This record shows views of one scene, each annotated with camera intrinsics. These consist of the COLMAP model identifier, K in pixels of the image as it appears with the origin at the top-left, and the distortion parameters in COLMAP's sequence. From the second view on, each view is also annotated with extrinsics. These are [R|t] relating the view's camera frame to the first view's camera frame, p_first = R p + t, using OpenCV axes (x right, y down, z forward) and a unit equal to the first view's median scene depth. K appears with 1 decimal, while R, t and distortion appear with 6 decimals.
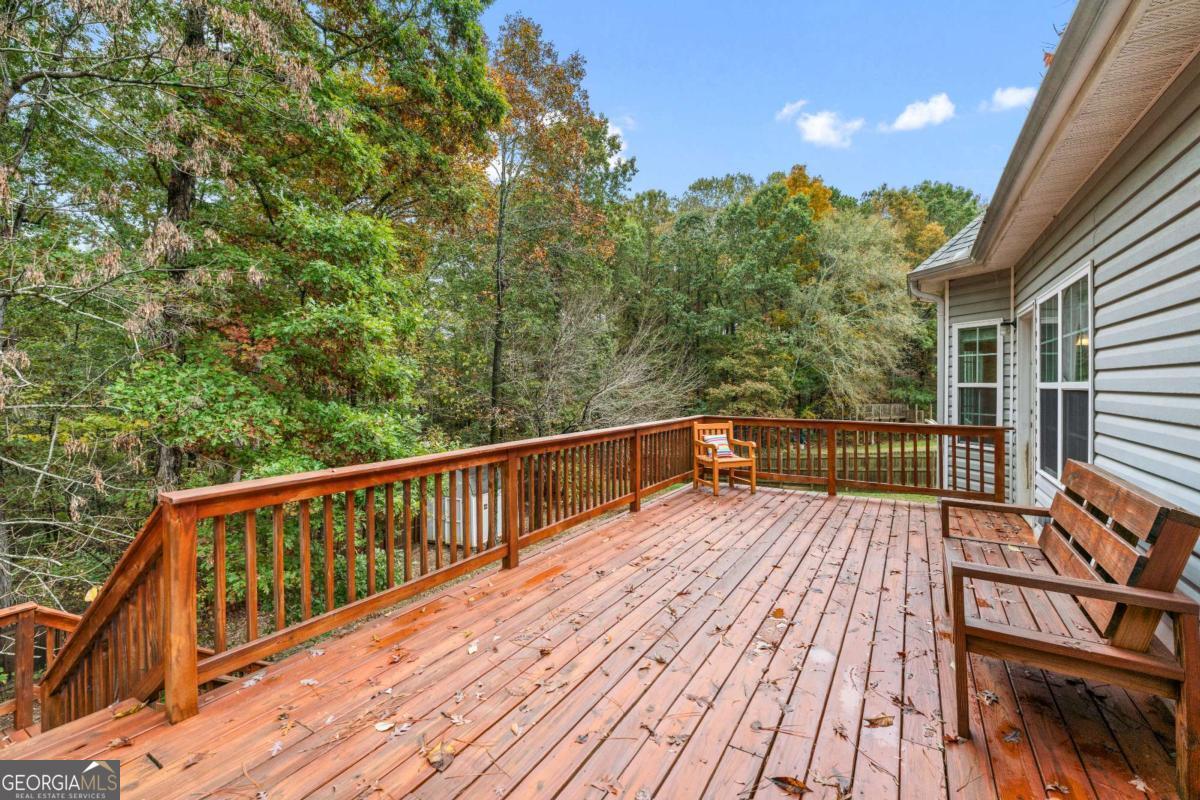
lens RADIAL K [[521.6, 0, 598.9], [0, 521.6, 394.4], [0, 0, 1]] dist [-0.000129, -0.000090]
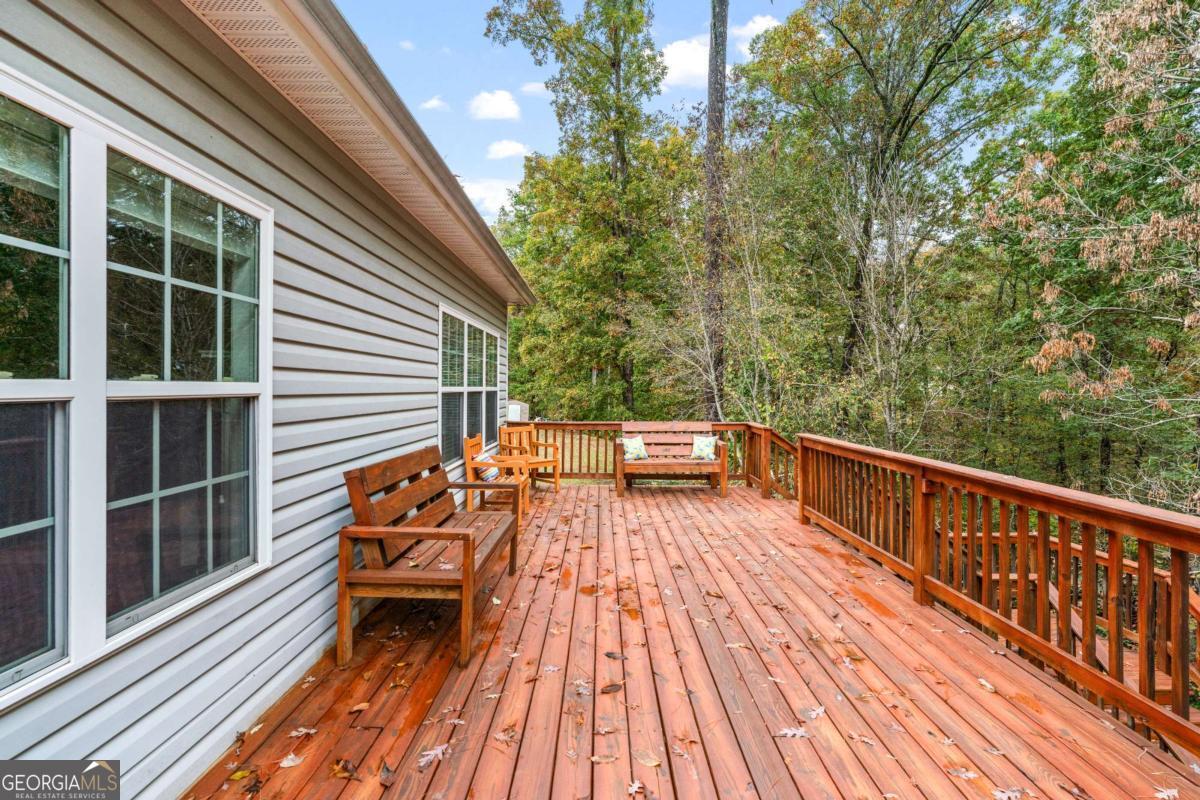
lens RADIAL K [[542.3, 0, 599.3], [0, 542.3, 394.3], [0, 0, 1]] dist [0.000319, 0.000031]
pose [[-0.860893, -0.002748, -0.508779, 0.869858], [-0.018739, 0.999478, 0.026311, -0.035369], [0.508441, 0.032185, -0.860495, 1.718786]]
